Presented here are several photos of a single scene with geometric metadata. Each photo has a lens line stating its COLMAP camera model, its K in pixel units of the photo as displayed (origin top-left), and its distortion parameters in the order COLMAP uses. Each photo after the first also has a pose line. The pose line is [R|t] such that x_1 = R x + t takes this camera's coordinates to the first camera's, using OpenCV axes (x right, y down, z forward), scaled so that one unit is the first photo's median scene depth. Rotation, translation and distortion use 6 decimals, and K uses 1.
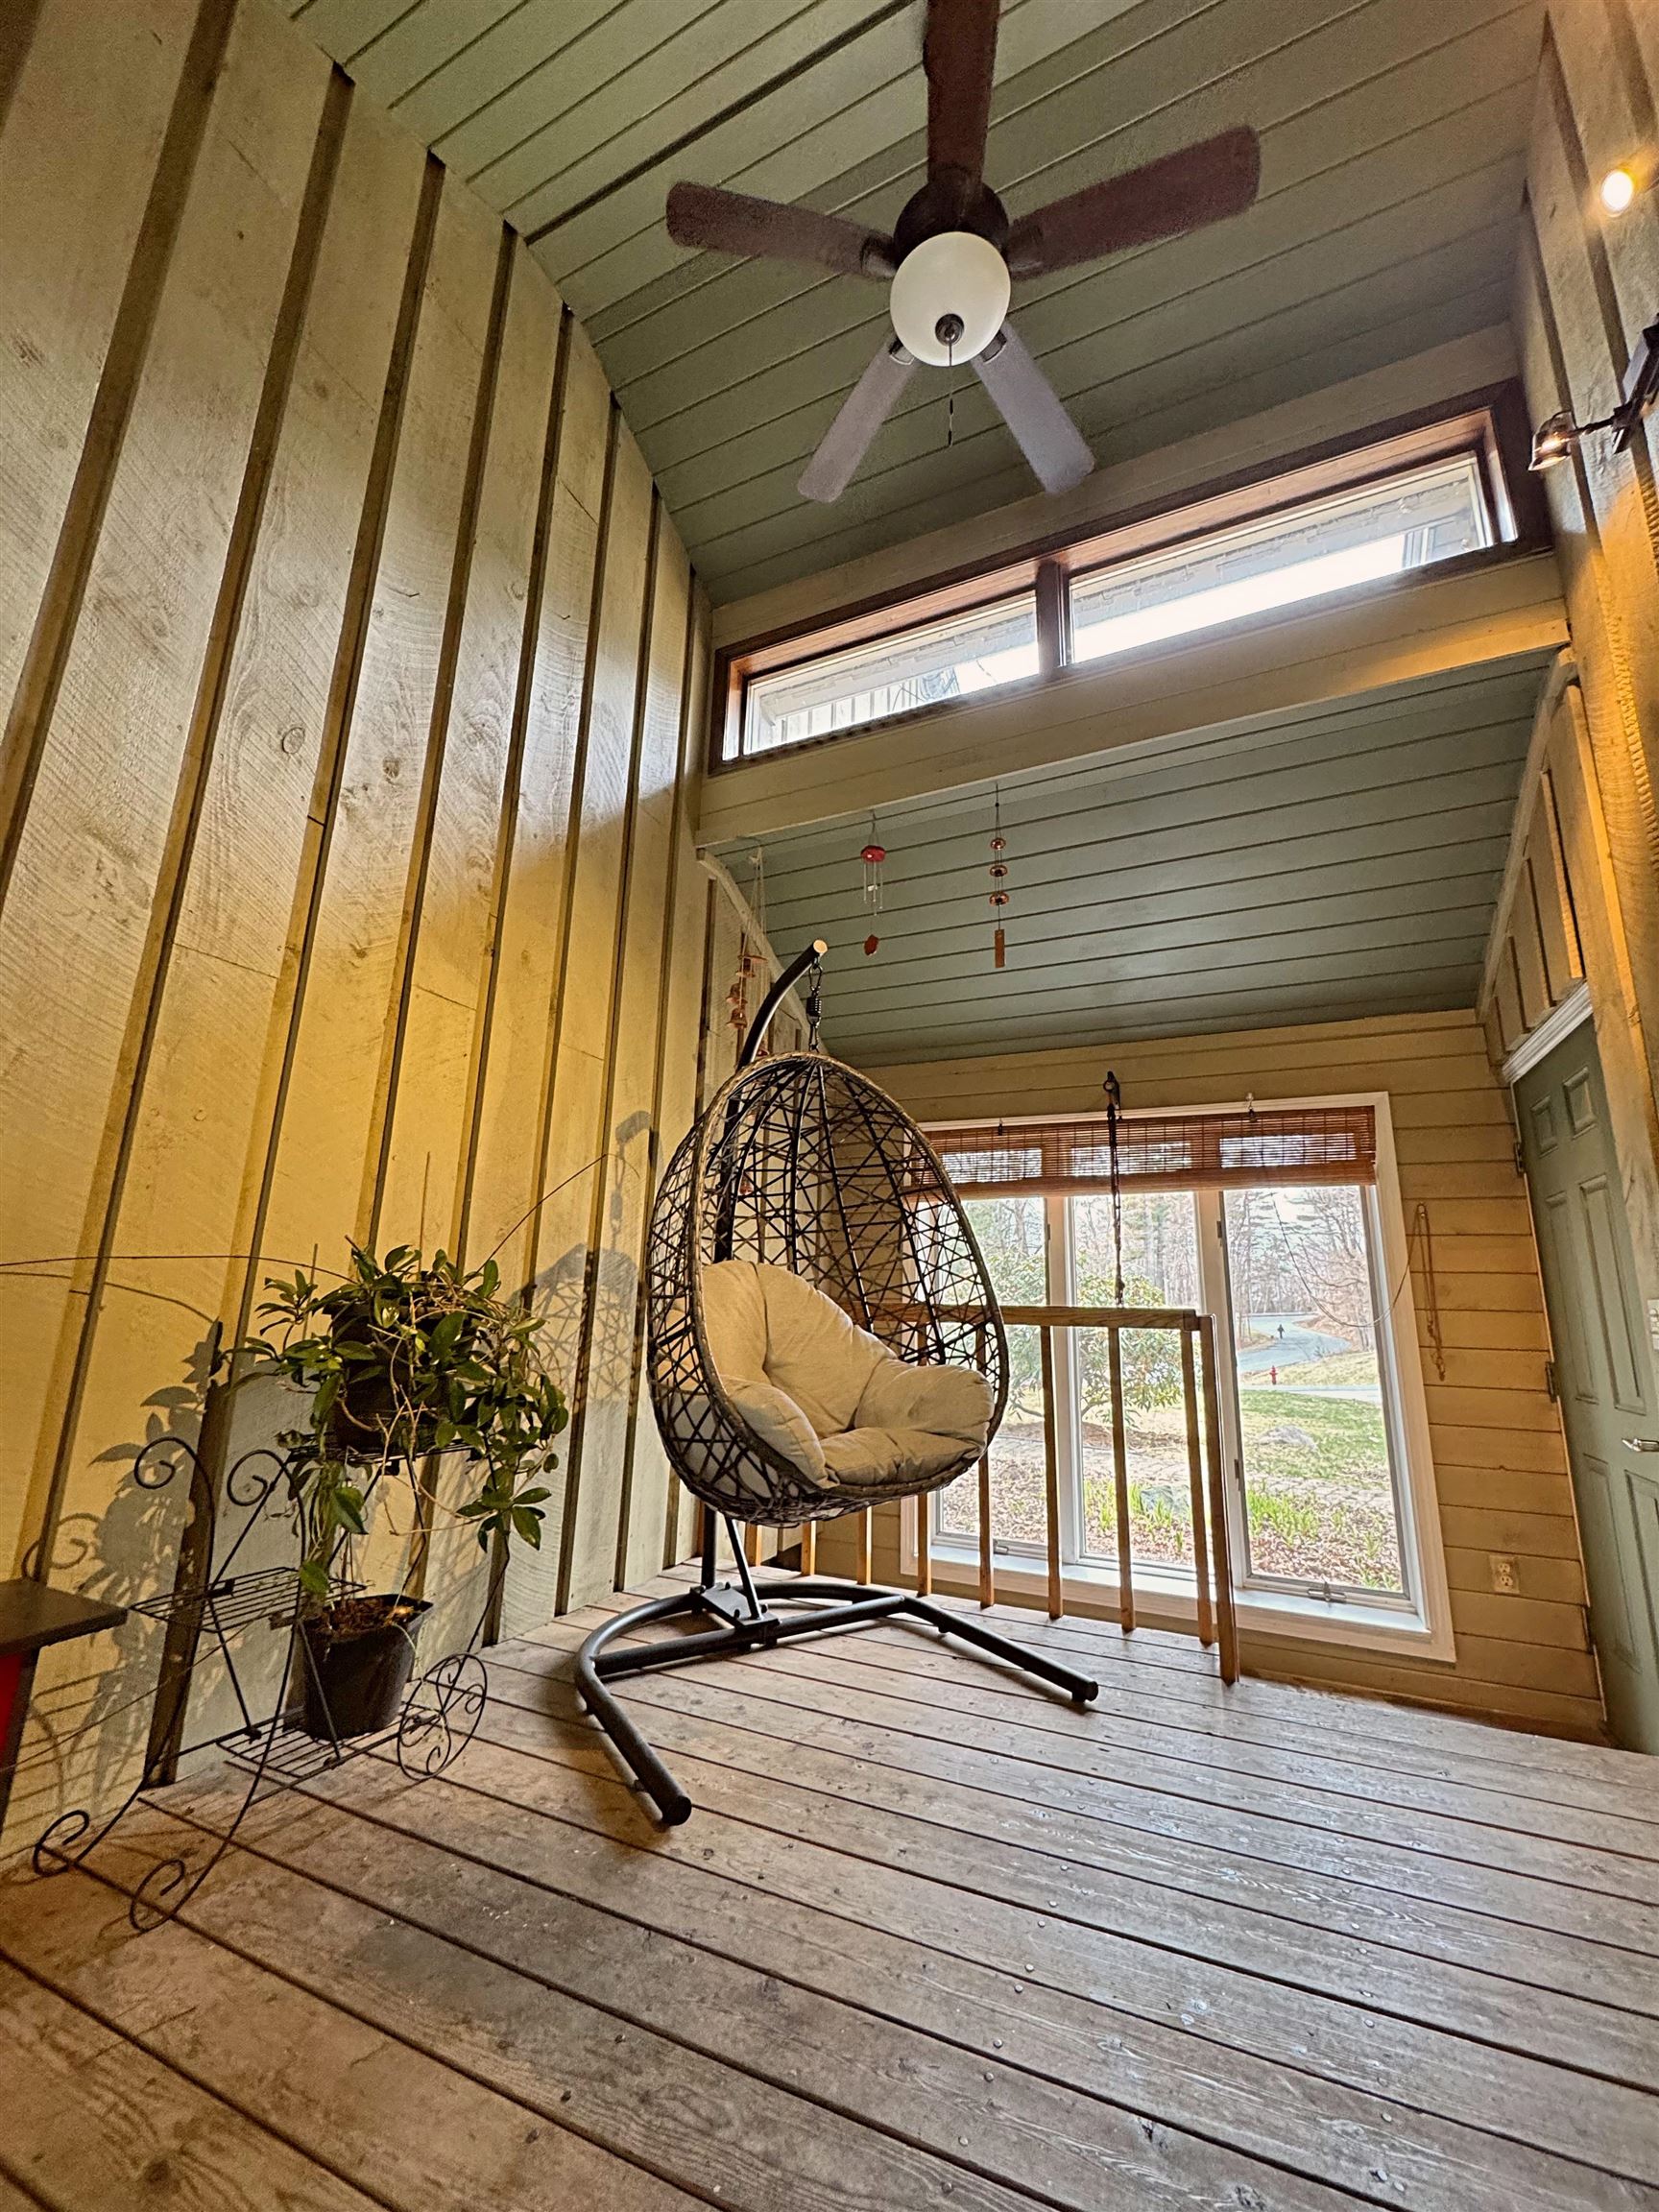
lens RADIAL K [[883.0, 0, 826.8], [0, 883.0, 1104.8], [0, 0, 1]] dist [-0.001857, -0.000117]
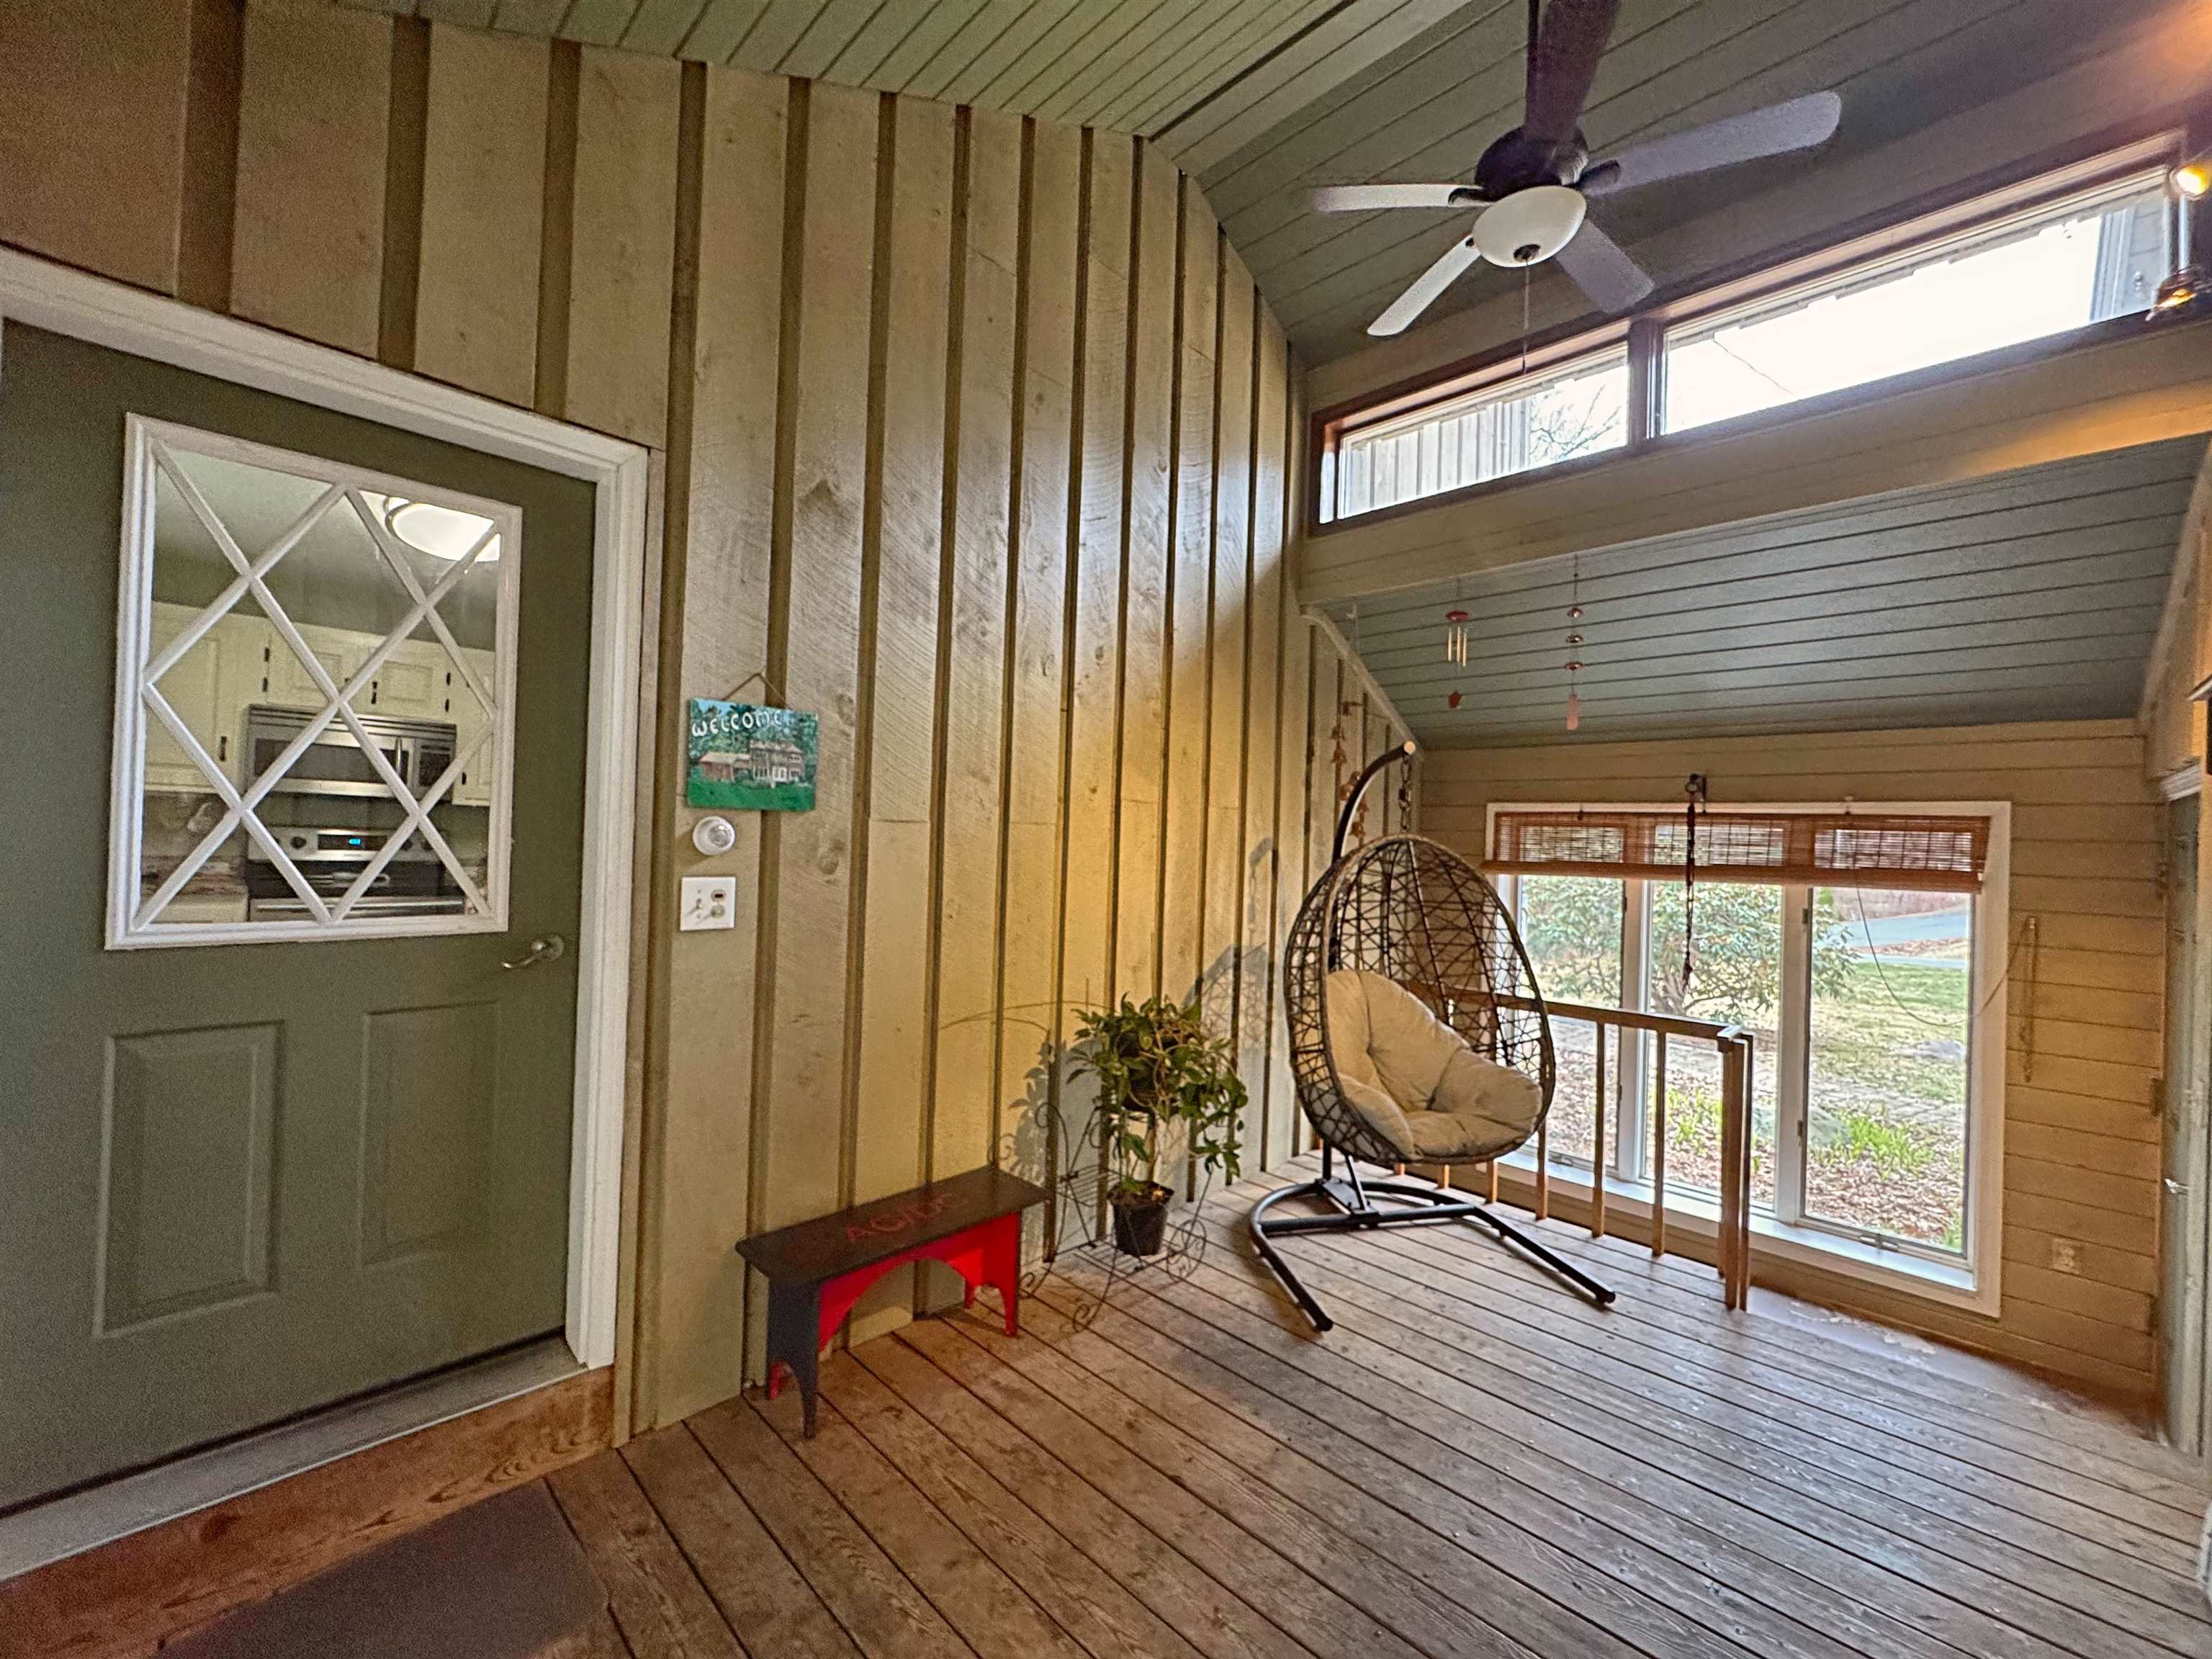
lens RADIAL K [[883.0, 0, 1102.3], [0, 883.0, 826.8], [0, 0, 1]] dist [-0.001857, -0.000117]
pose [[0.943148, 0.001780, -0.332369, -0.002610], [0.065156, 0.979593, 0.190138, -0.343228], [0.325925, -0.200984, 0.923785, -0.367539]]
